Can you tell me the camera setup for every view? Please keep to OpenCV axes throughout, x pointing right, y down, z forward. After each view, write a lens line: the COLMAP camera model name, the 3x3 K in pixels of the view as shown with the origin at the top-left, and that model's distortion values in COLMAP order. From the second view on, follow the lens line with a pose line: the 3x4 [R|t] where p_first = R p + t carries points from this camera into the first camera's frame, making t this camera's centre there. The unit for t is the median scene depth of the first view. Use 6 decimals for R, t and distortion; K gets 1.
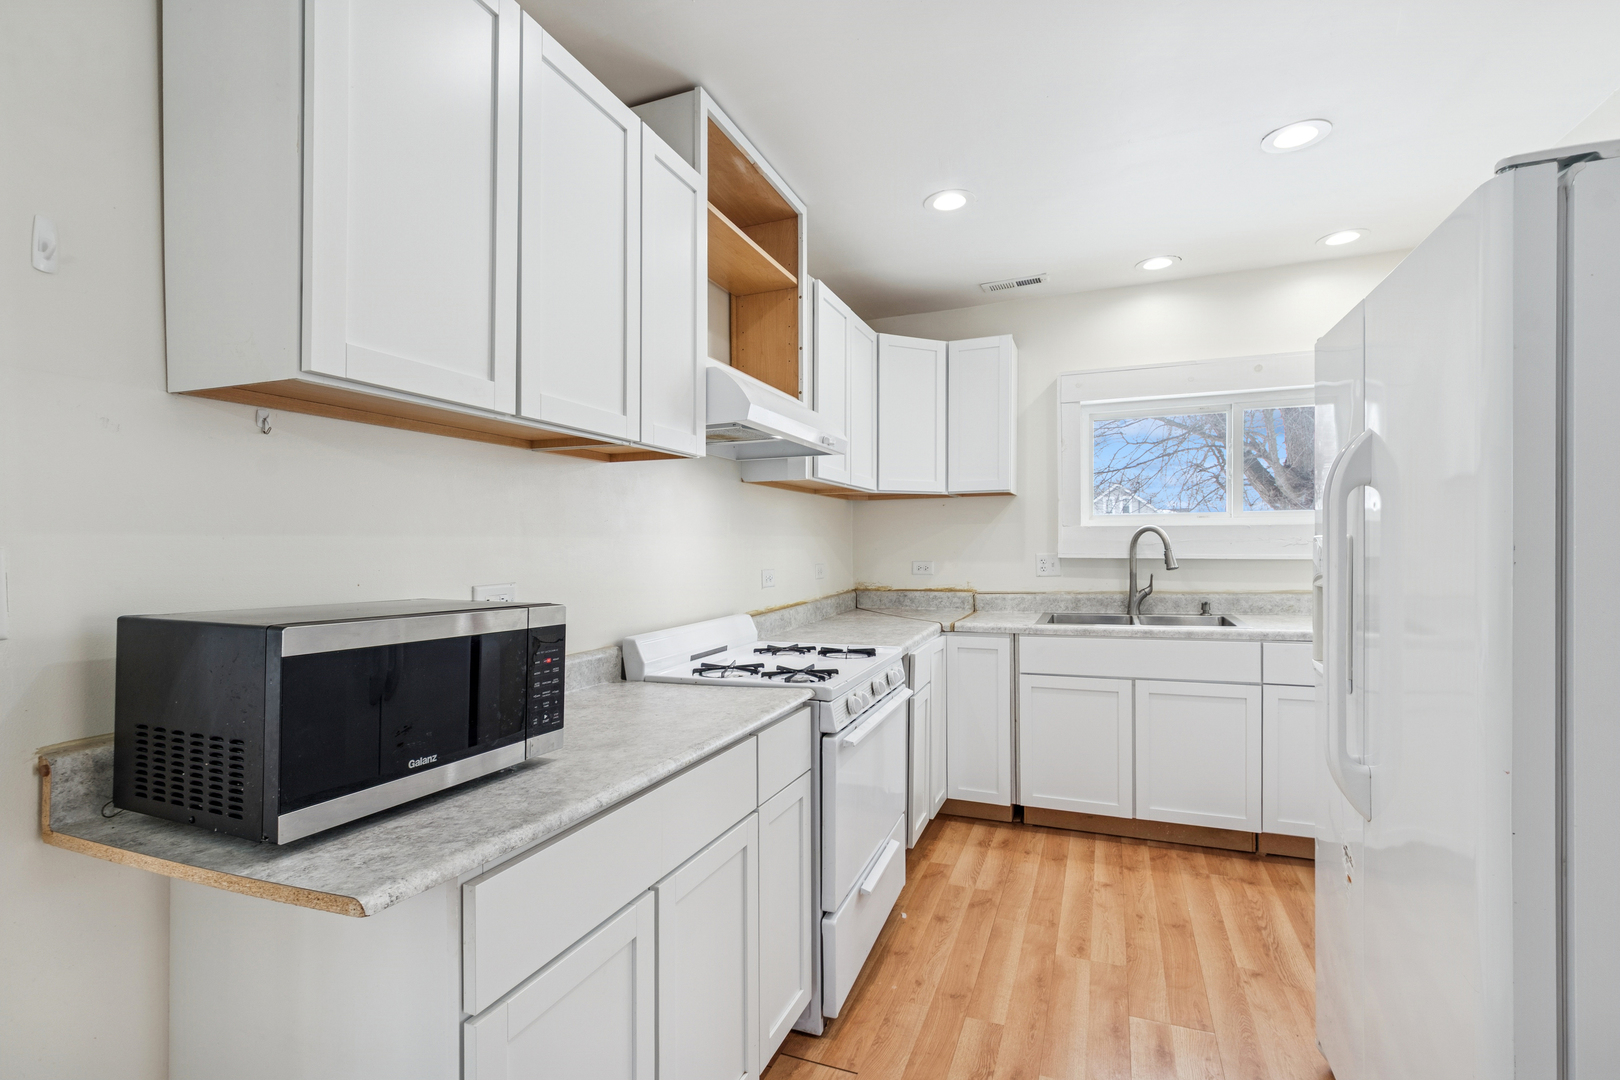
lens RADIAL K [[723.4, 0, 815.1], [0, 723.4, 553.0], [0, 0, 1]] dist [-0.002302, -0.000354]
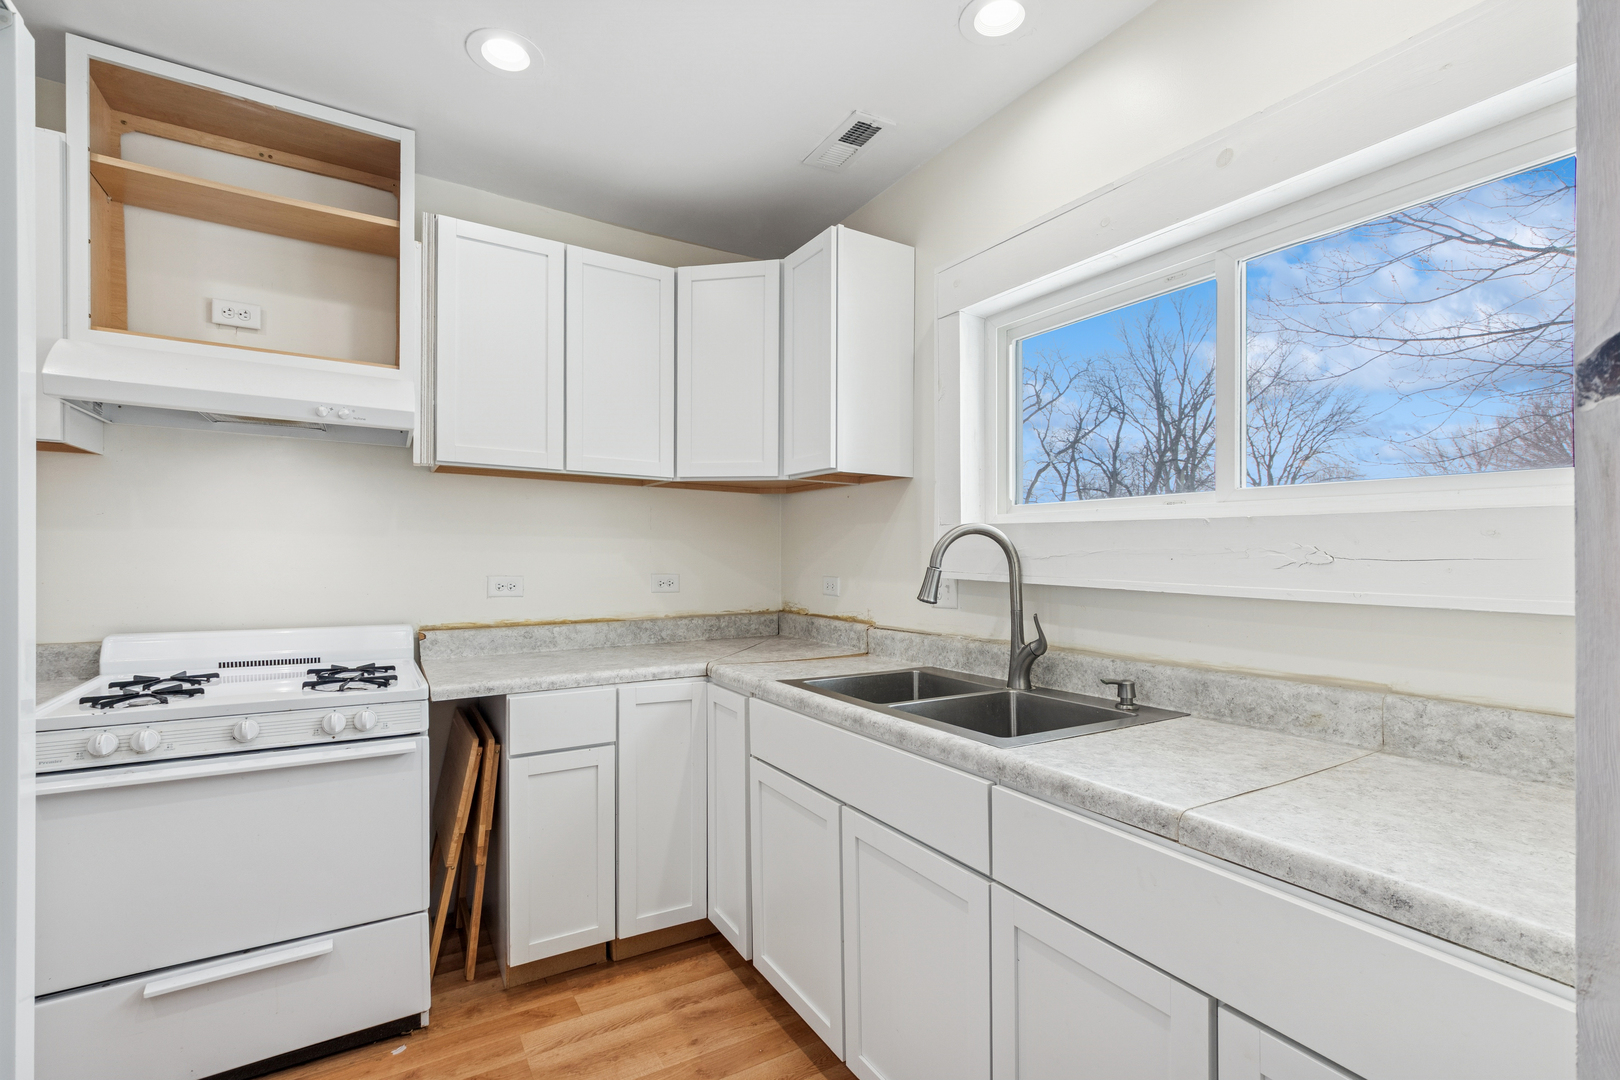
lens RADIAL K [[730.1, 0, 806.1], [0, 730.1, 531.8], [0, 0, 1]] dist [-0.006262, -0.000804]
pose [[0.788764, 0.000212, -0.614696, 0.688354], [-0.026872, 0.999056, -0.034137, -0.009216], [0.614108, 0.043445, 0.788025, 0.491855]]
